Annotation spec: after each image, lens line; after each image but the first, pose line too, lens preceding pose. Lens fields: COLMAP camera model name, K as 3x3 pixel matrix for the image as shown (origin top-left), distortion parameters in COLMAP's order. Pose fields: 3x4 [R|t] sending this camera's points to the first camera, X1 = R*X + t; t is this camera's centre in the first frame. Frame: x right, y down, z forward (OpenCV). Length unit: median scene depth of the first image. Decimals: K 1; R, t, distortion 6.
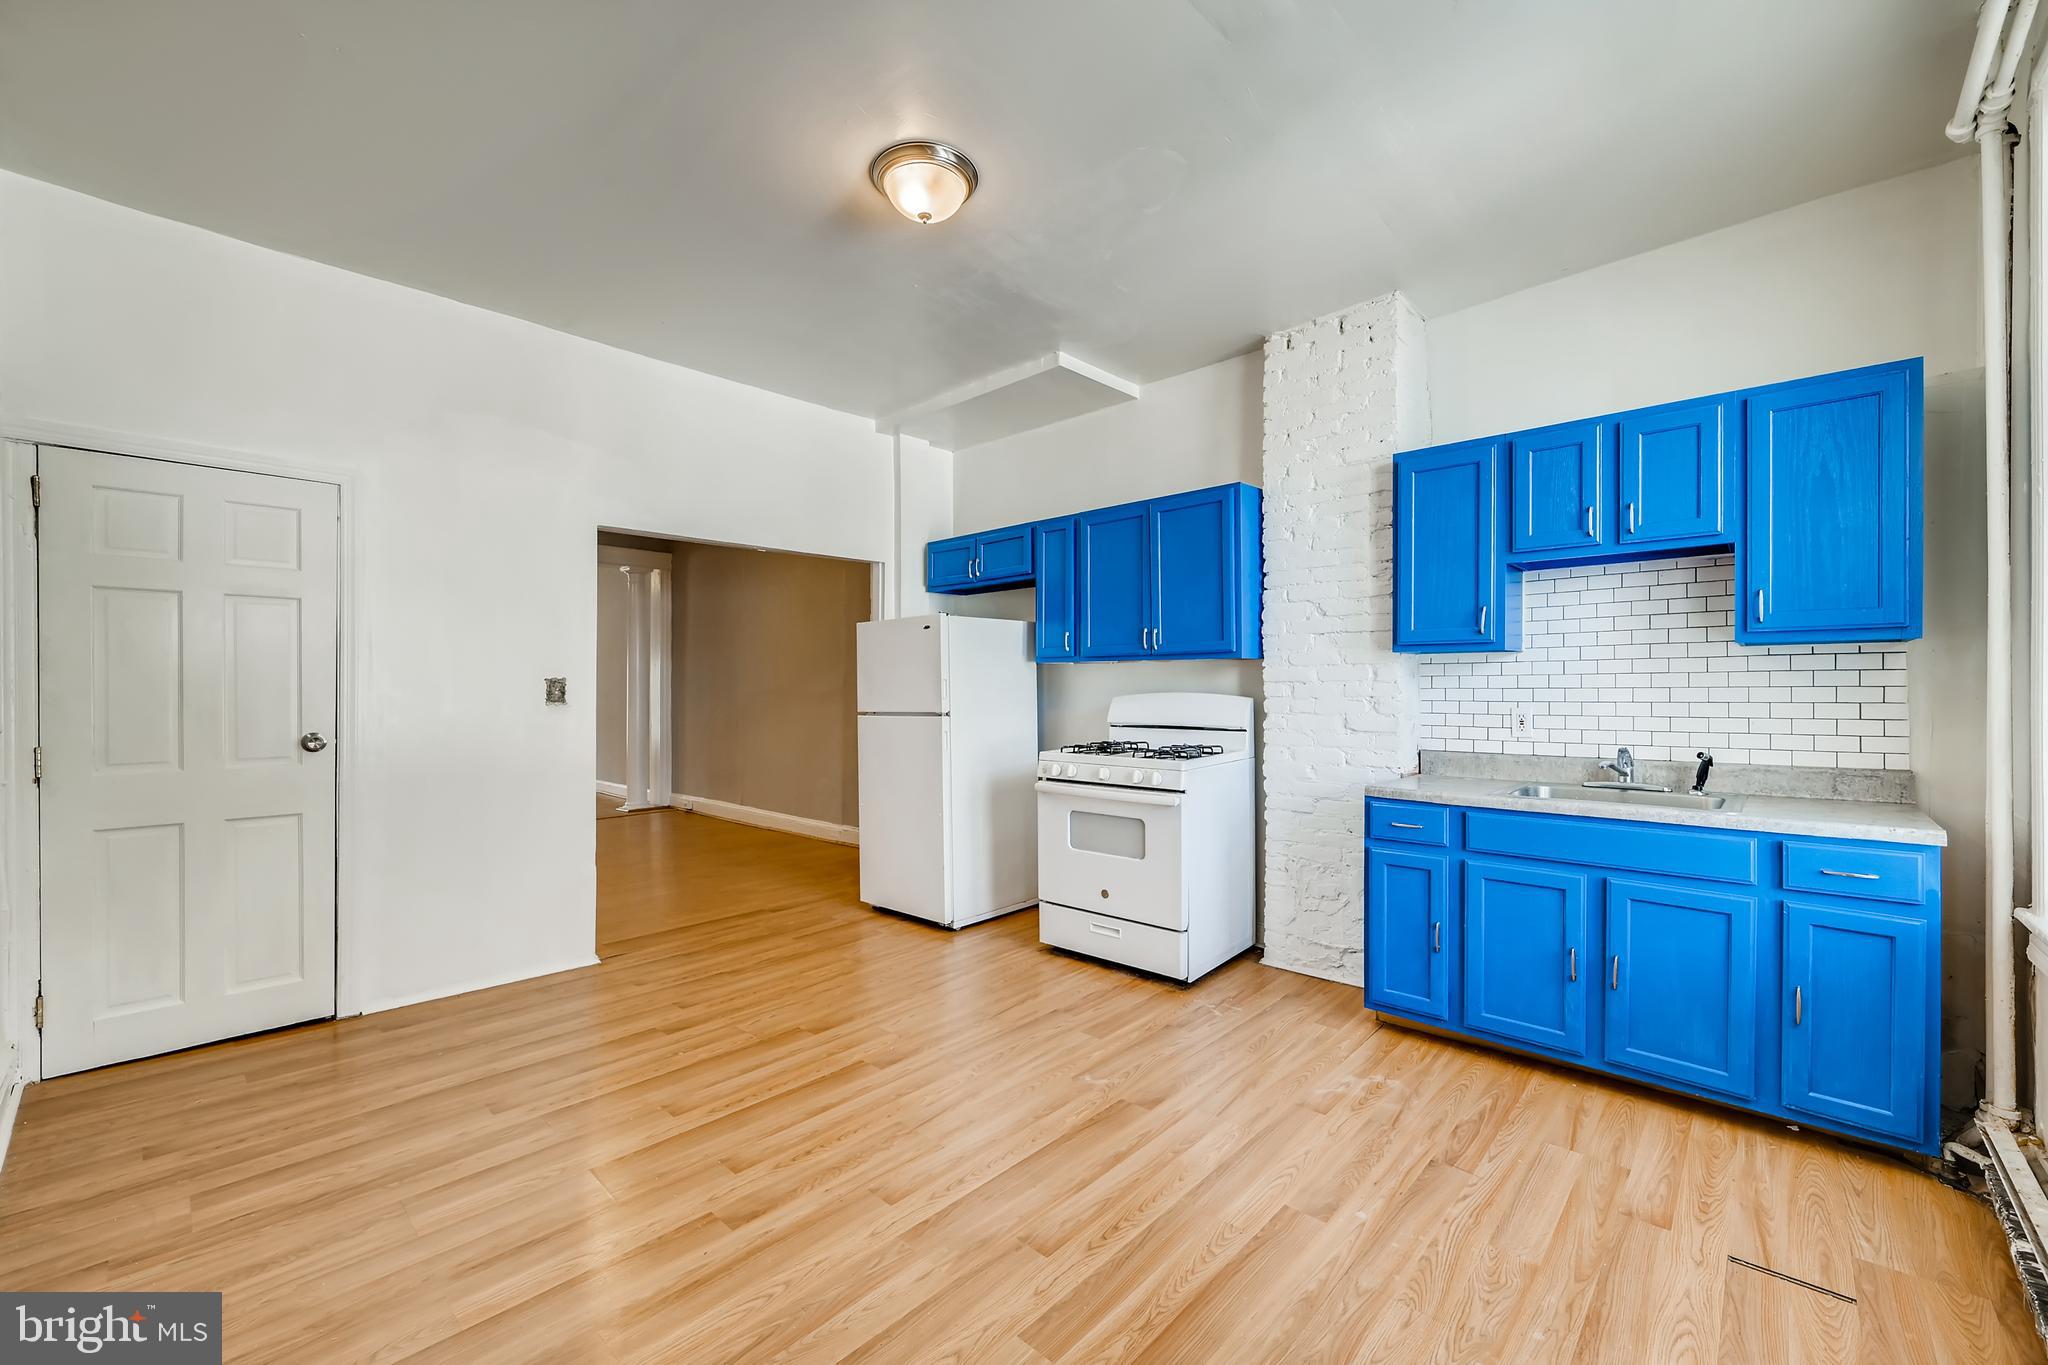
lens RADIAL K [[817.5, 0, 1022.3], [0, 817.5, 693.2], [0, 0, 1]] dist [0.000987, 0.000208]
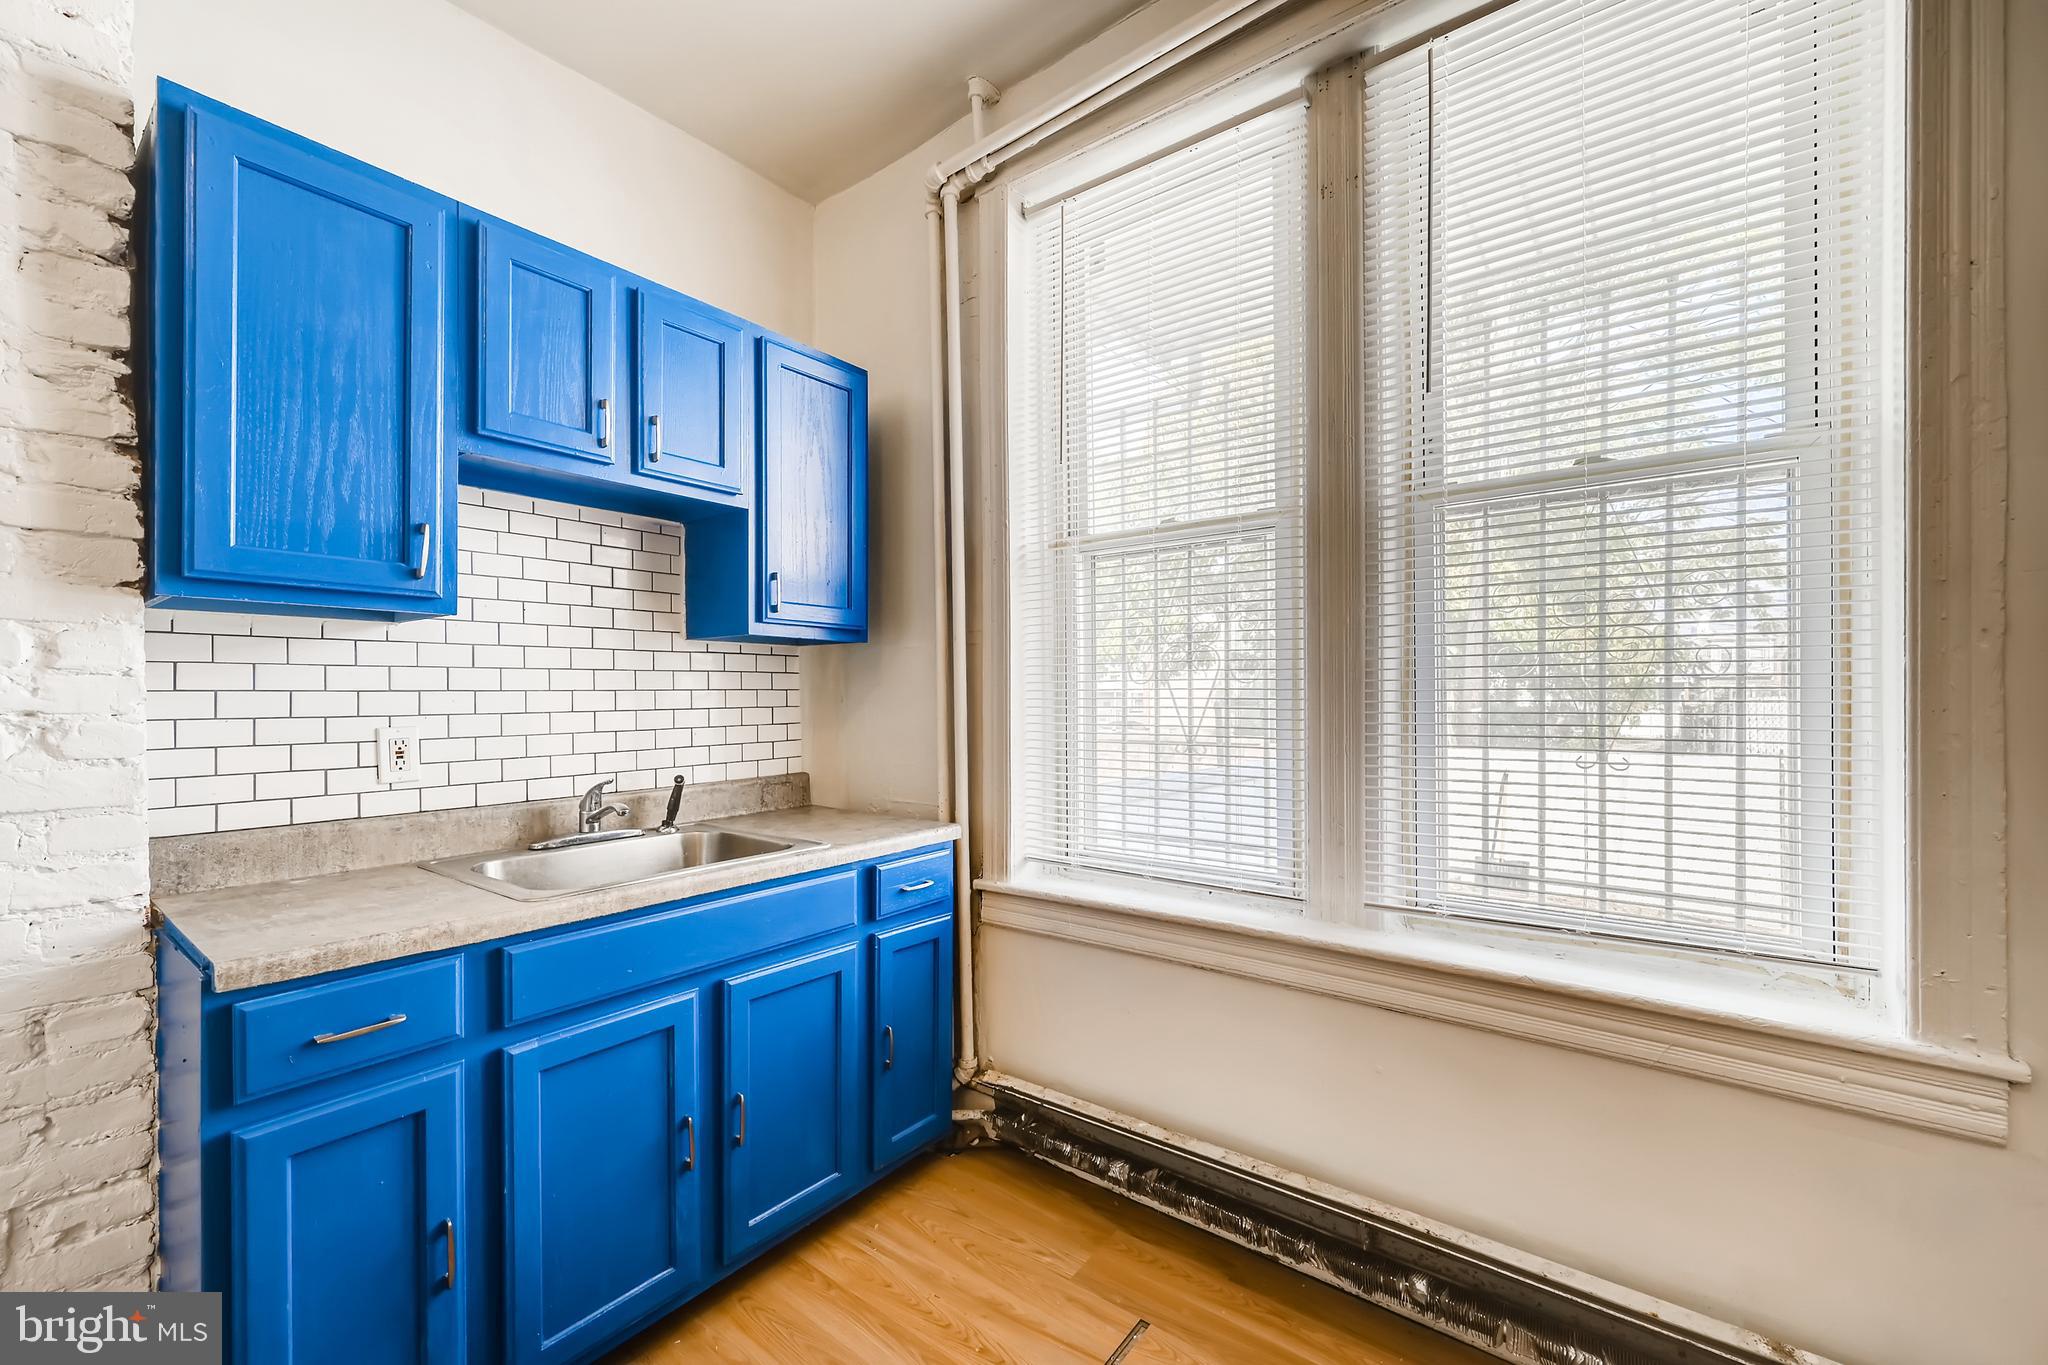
lens RADIAL K [[817.5, 0, 1026.7], [0, 817.5, 692.8], [0, 0, 1]] dist [0.000987, 0.000208]
pose [[-0.099022, 0.004185, 0.995076, 0.037594], [0.008726, 0.999956, -0.003337, 0.000718], [-0.995047, 0.008353, -0.099054, 0.720280]]
